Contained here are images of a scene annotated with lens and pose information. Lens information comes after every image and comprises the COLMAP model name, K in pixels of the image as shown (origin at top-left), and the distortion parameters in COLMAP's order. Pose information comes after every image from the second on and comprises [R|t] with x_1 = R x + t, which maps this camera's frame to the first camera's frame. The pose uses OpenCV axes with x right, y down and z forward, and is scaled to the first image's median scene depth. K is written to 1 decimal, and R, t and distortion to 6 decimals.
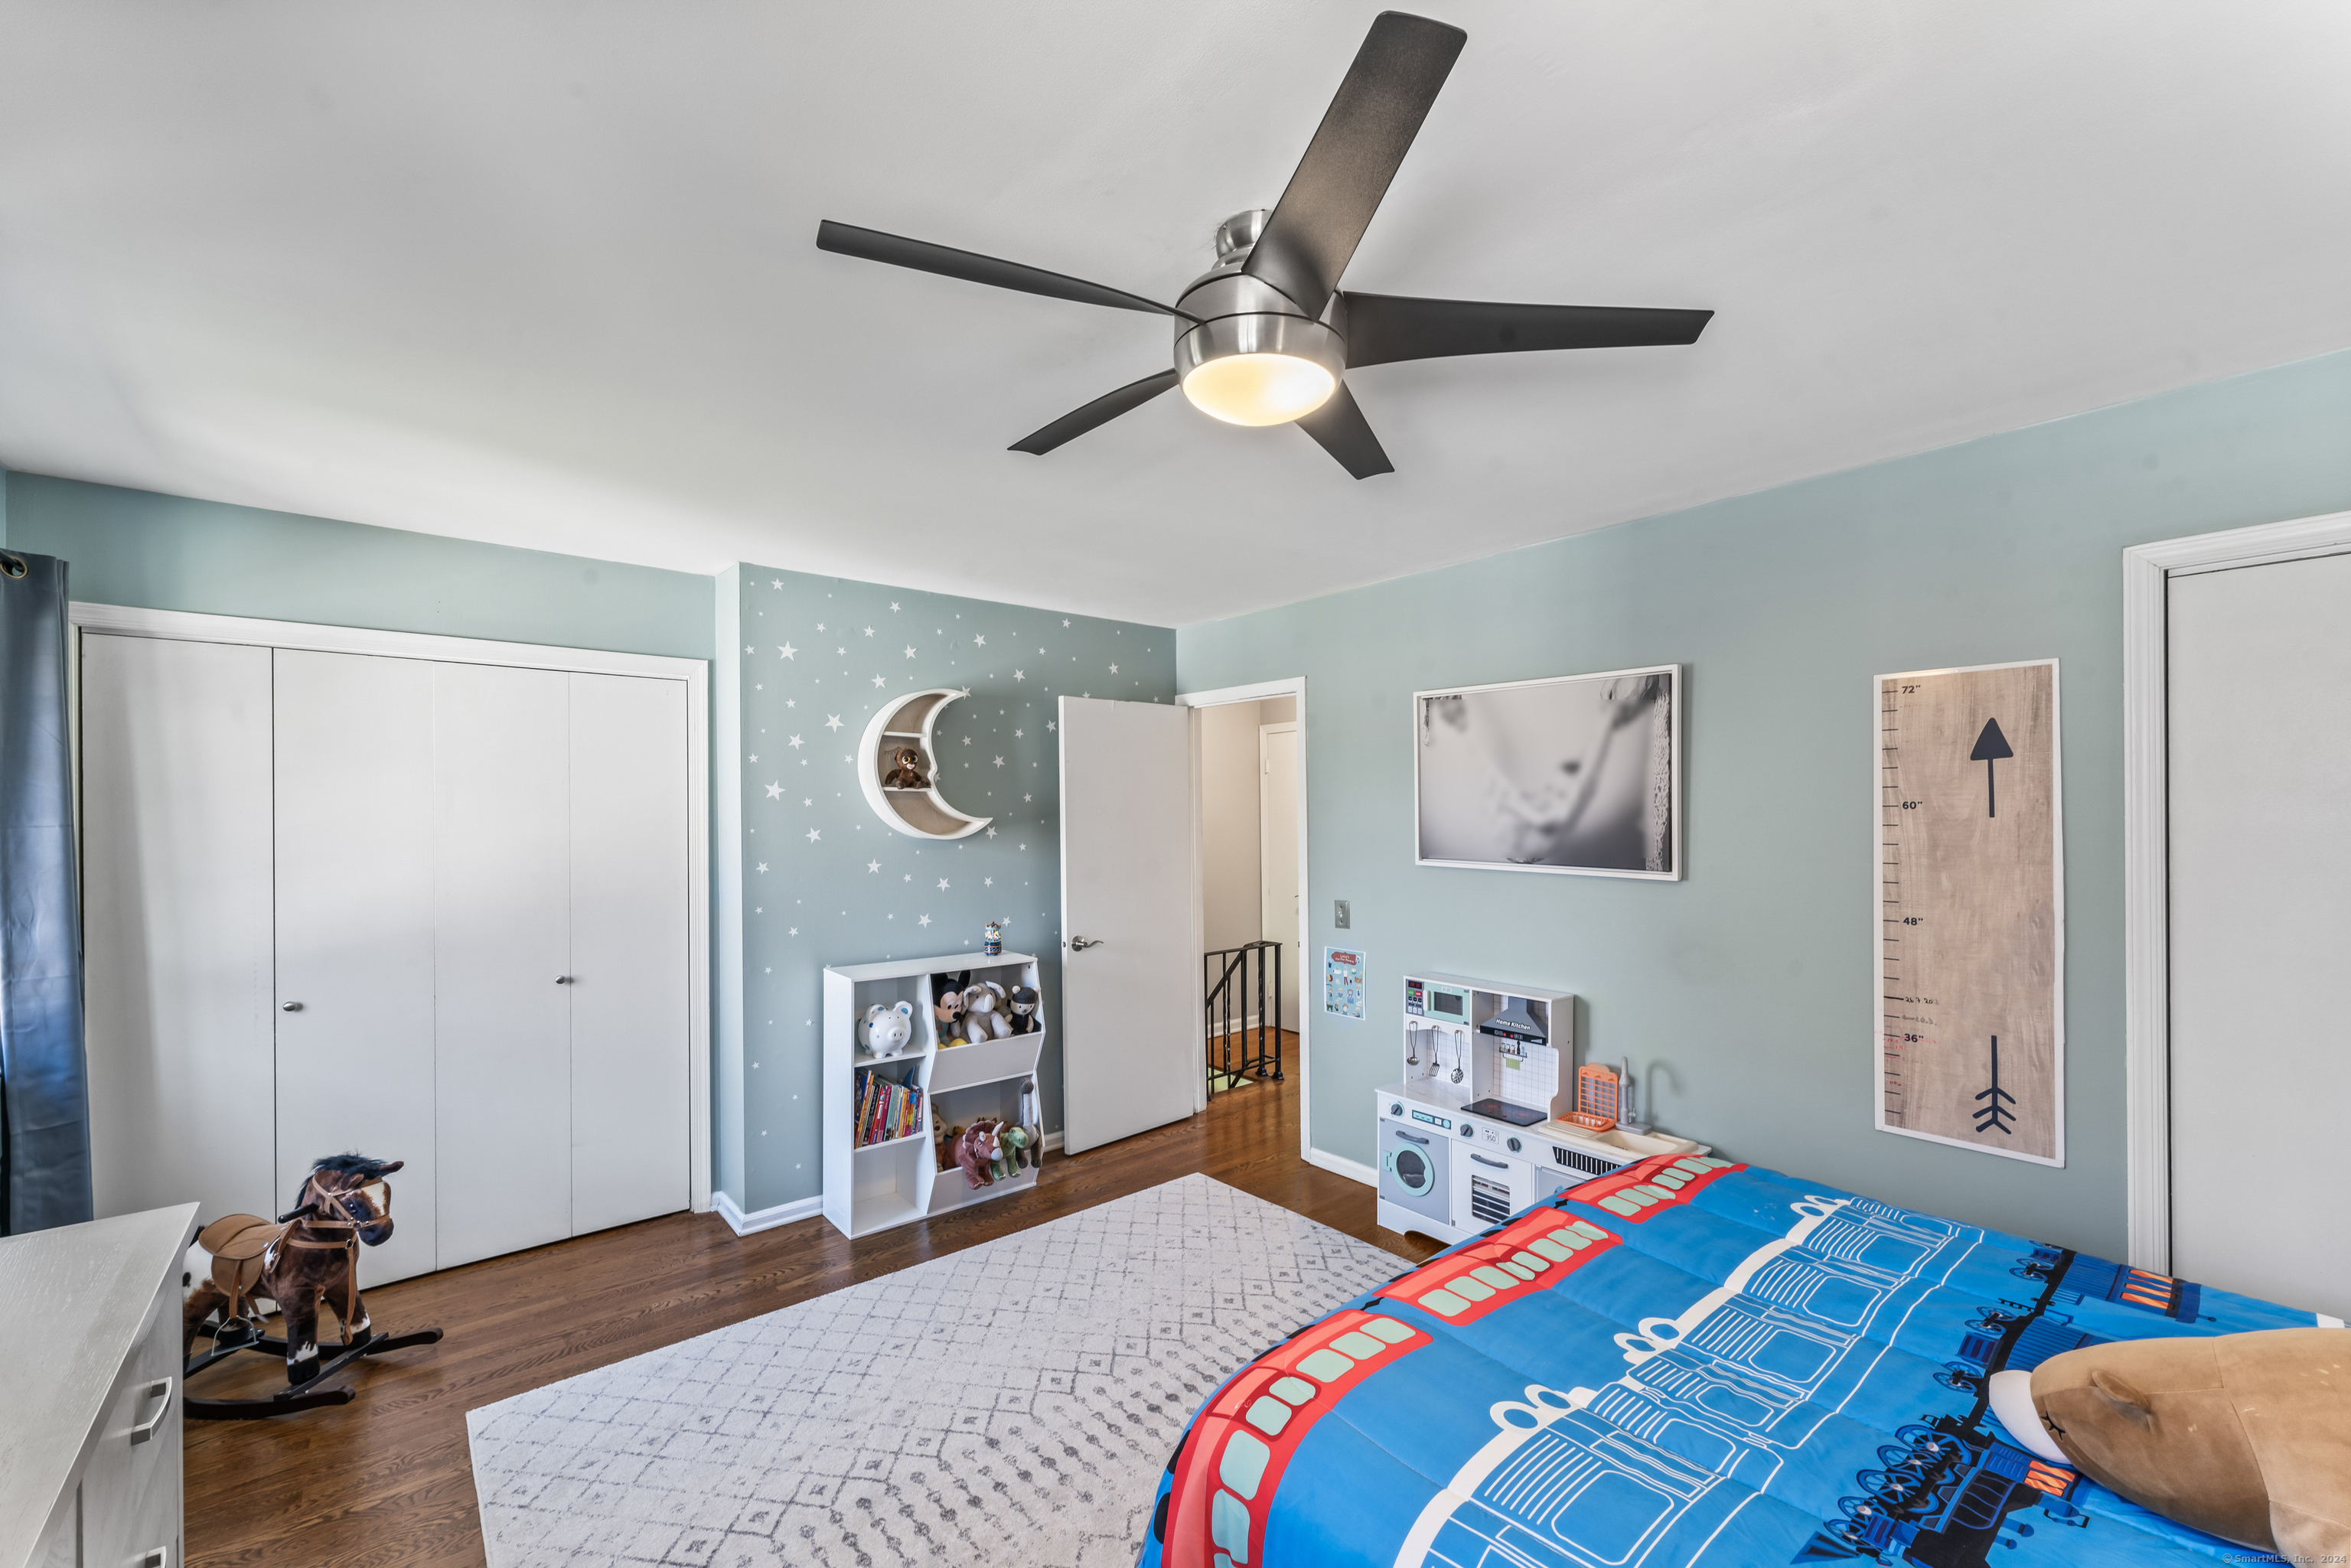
lens RADIAL K [[939.2, 0, 1187.2], [0, 939.2, 816.5], [0, 0, 1]] dist [0.000992, -0.000924]
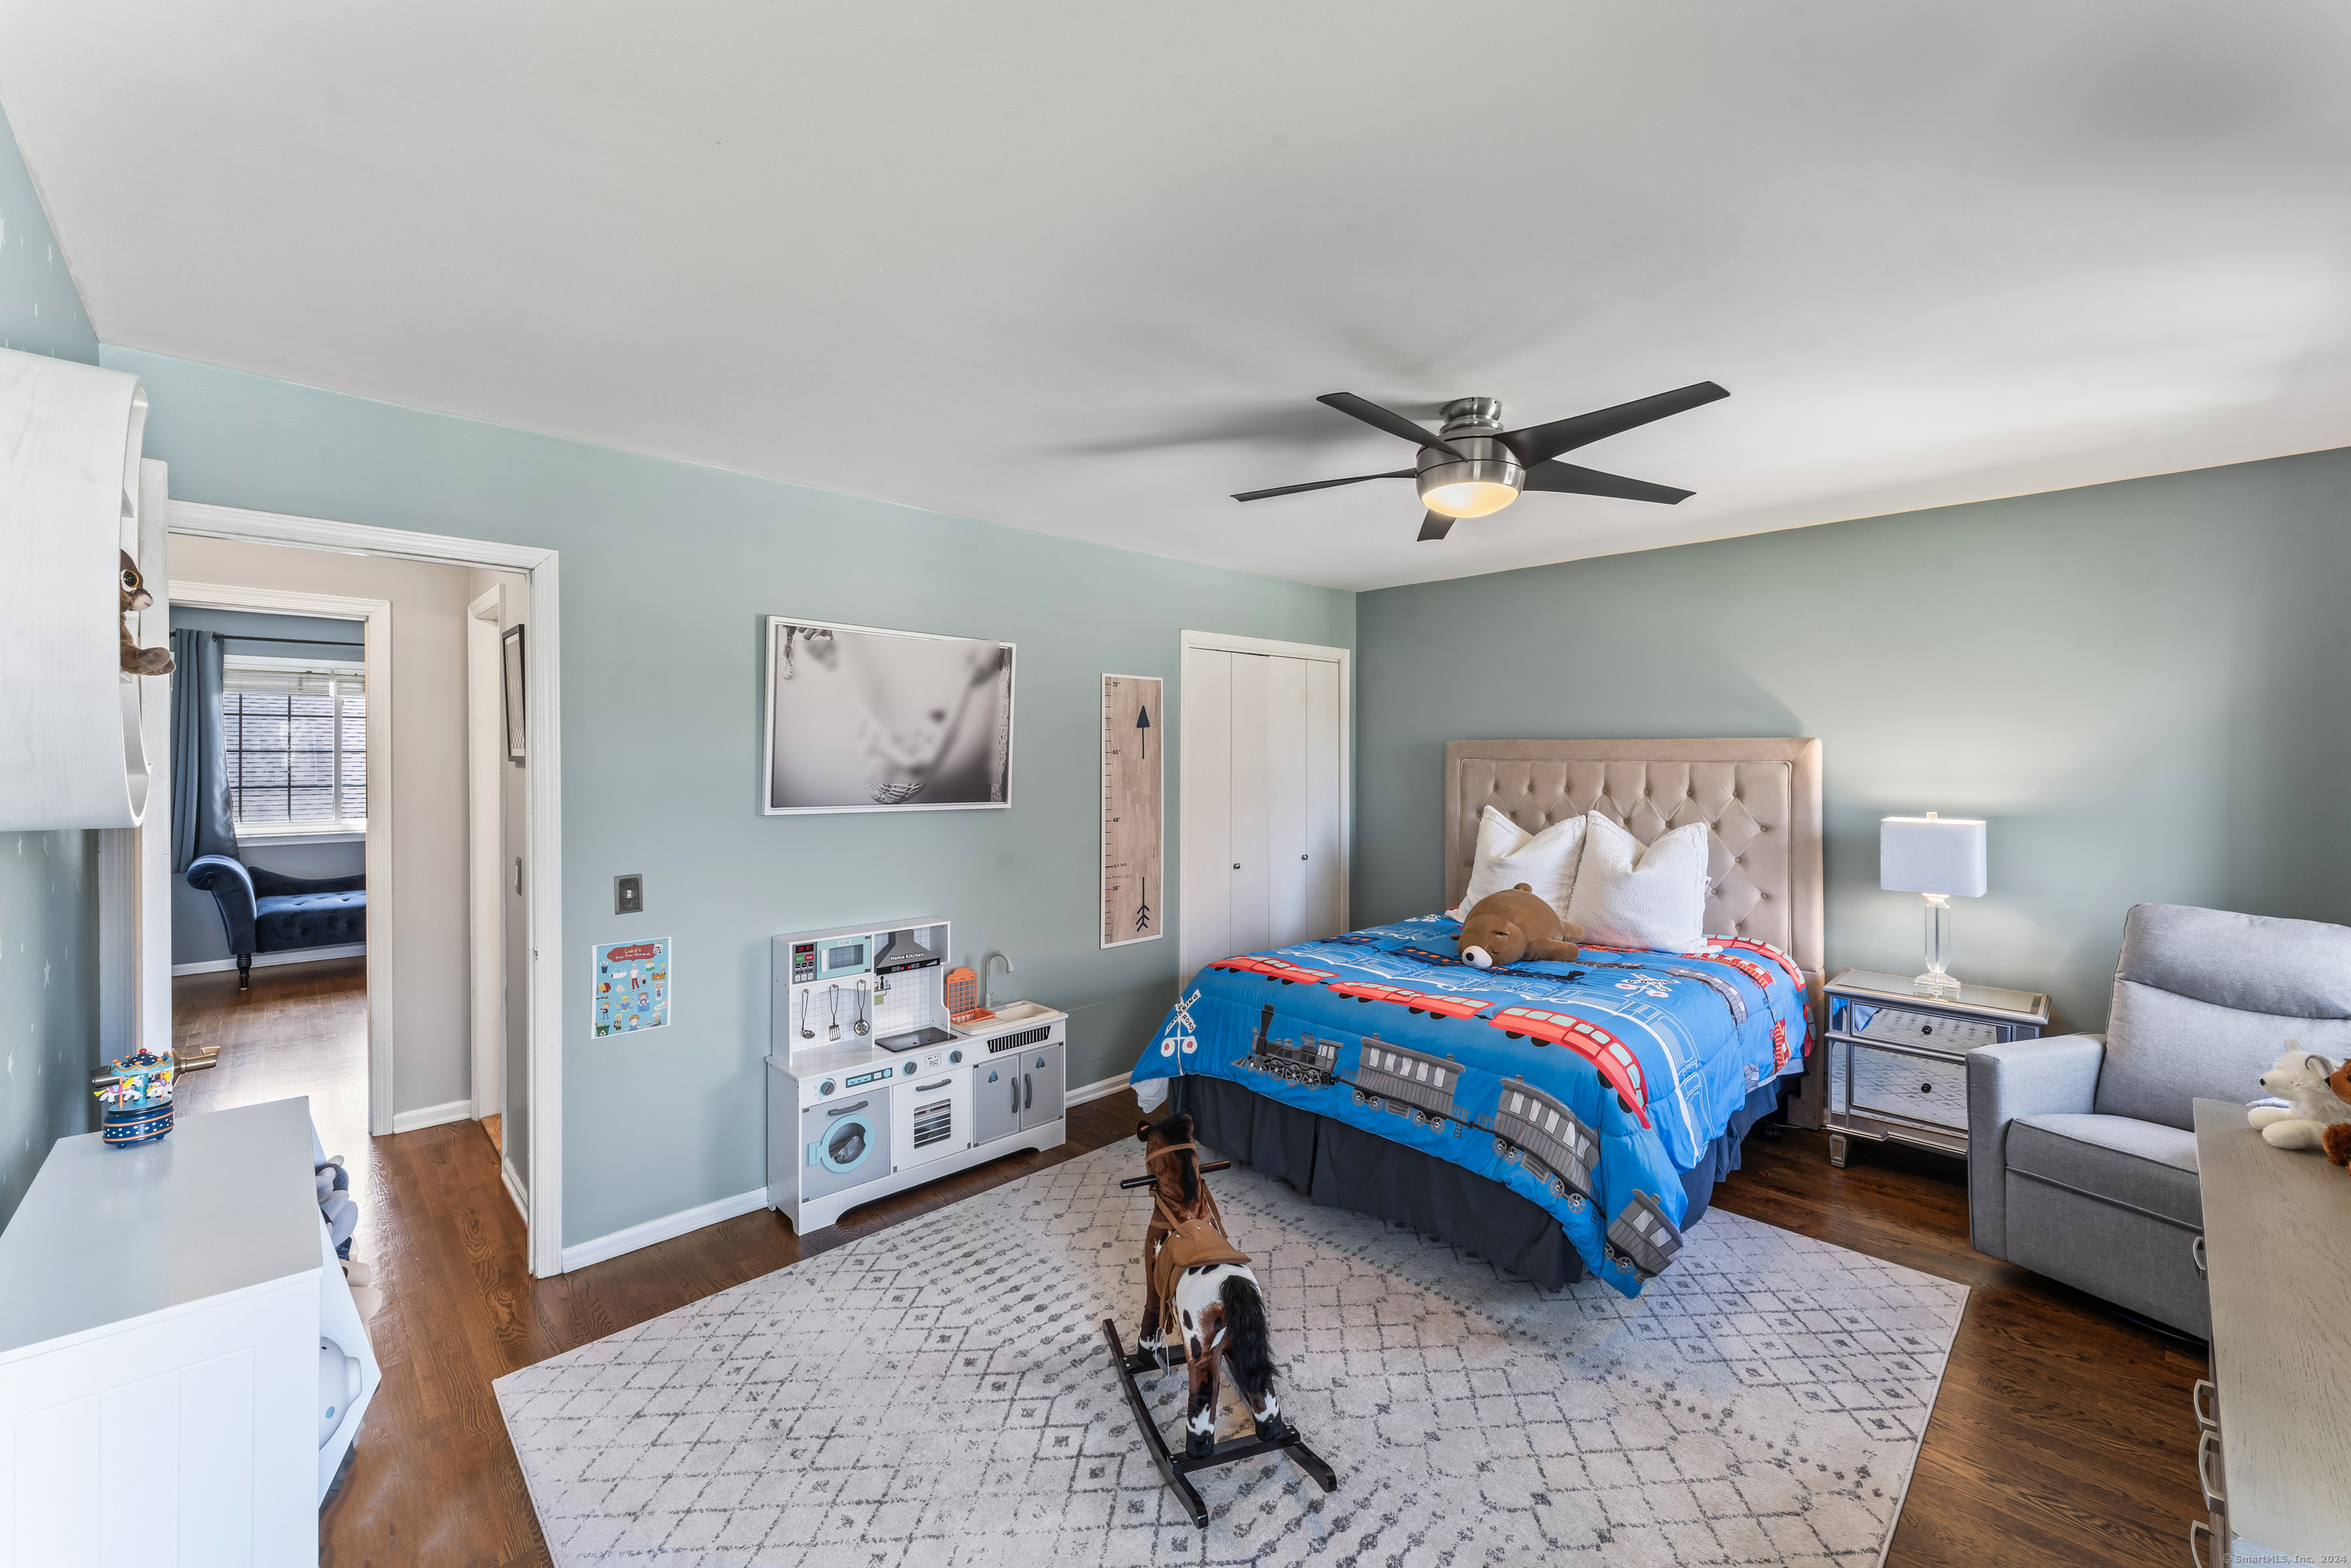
lens RADIAL K [[939.2, 0, 1175.7], [0, 939.2, 763.1], [0, 0, 1]] dist [0.000992, -0.000924]
pose [[-0.058208, -0.000018, 0.998304, -0.722949], [0.005778, 0.999983, 0.000355, 0.006017], [-0.998288, 0.005789, -0.058207, 0.760453]]
